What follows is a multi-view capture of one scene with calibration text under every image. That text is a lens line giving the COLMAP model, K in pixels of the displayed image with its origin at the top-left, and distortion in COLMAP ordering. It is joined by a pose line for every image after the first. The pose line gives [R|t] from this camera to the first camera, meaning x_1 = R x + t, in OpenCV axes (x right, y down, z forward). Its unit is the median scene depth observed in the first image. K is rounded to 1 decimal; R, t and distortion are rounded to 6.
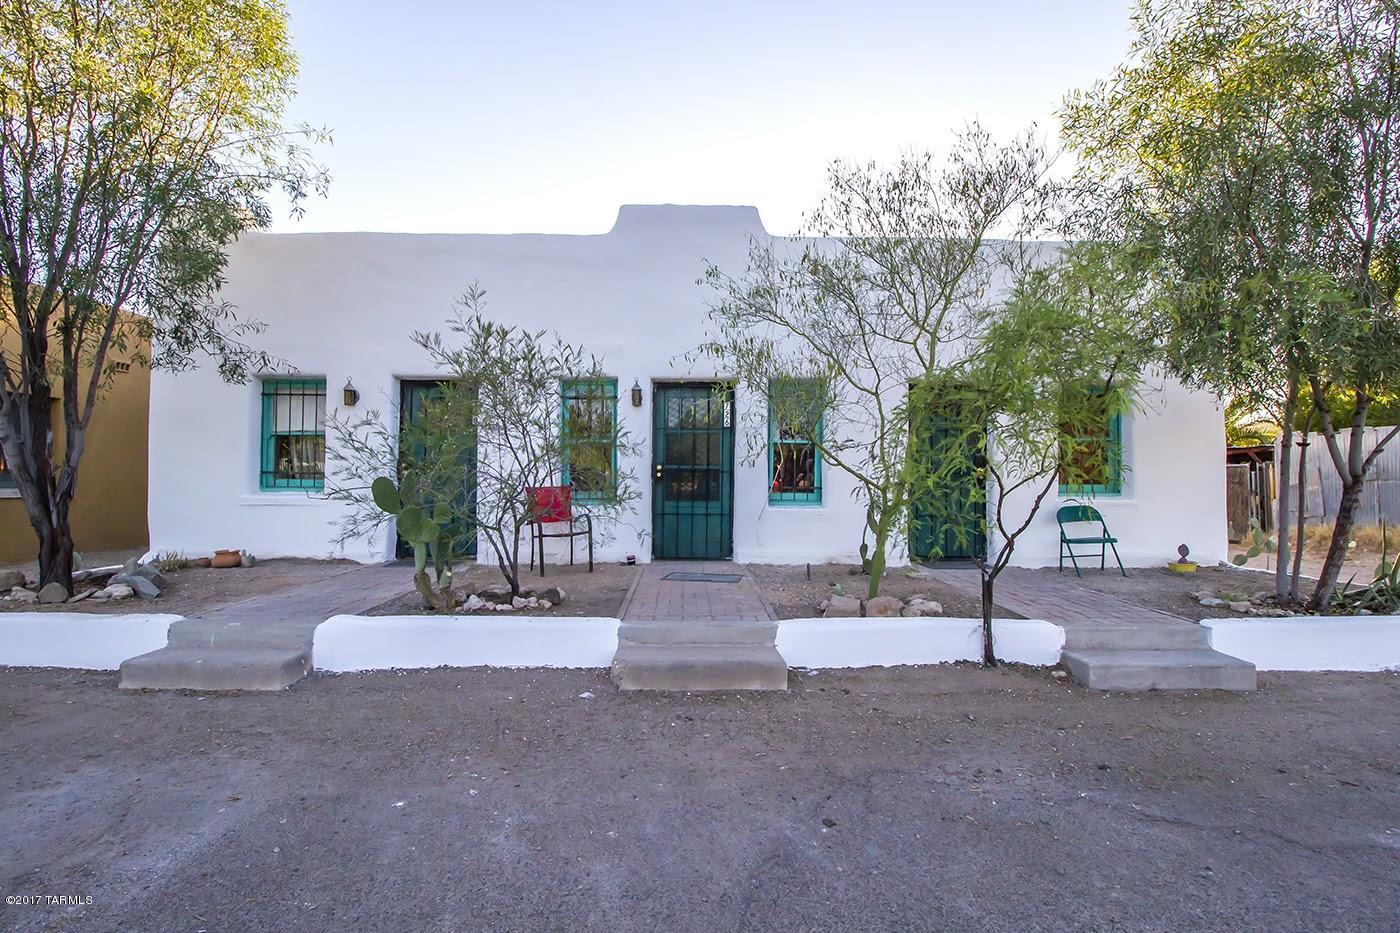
lens RADIAL K [[652.6, 0, 704.5], [0, 652.6, 458.0], [0, 0, 1]] dist [-0.000752, -0.009535]
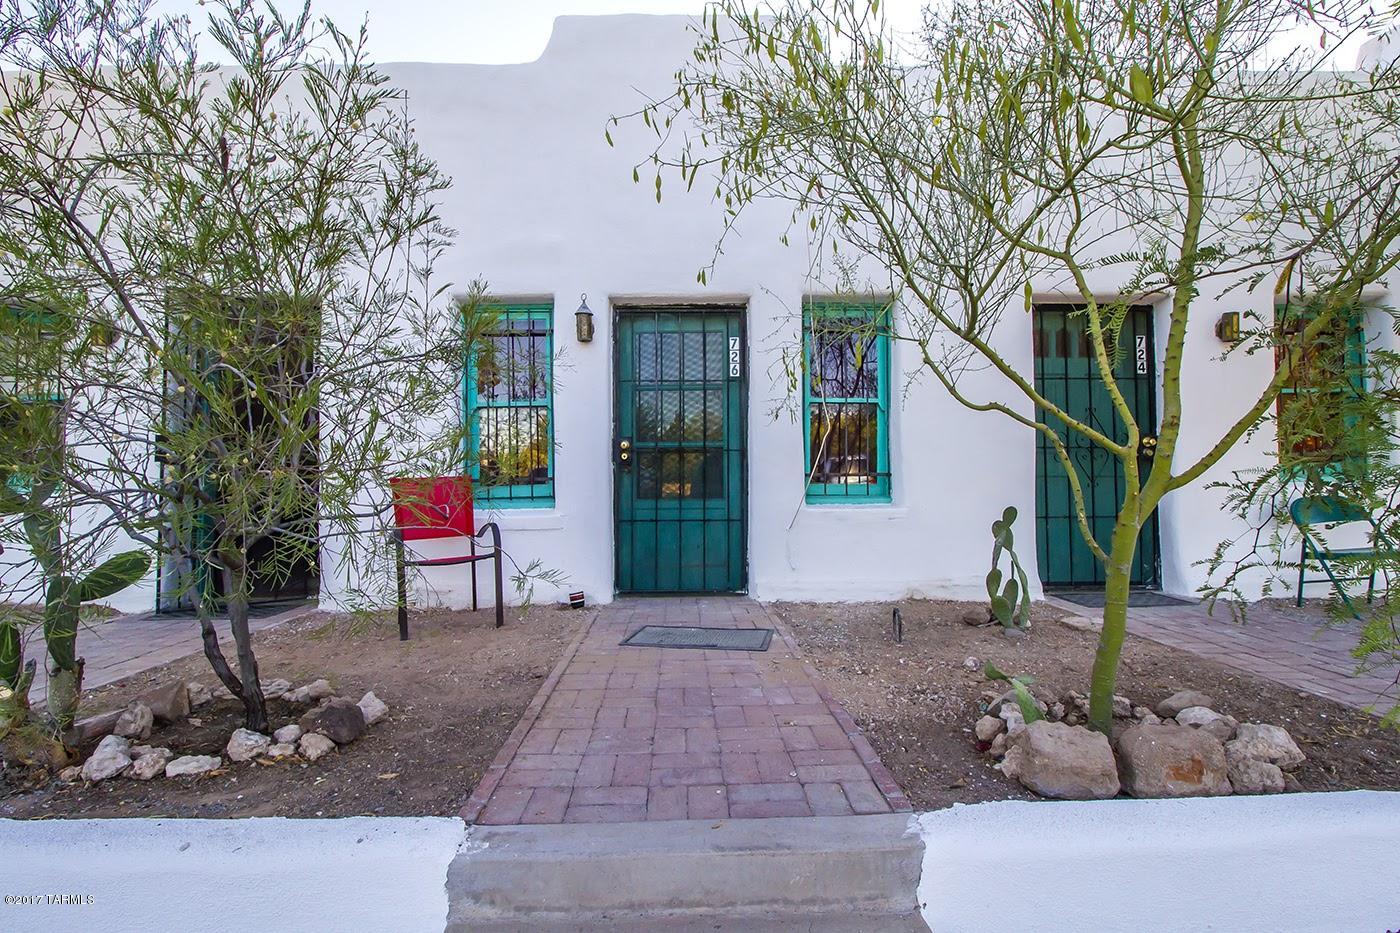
lens RADIAL K [[652.6, 0, 704.5], [0, 652.6, 458.0], [0, 0, 1]] dist [-0.000752, -0.009535]
pose [[0.999834, -0.014687, 0.010776, -0.001823], [0.014790, 0.999845, -0.009553, 0.034394], [-0.010634, 0.009711, 0.999896, 0.392184]]
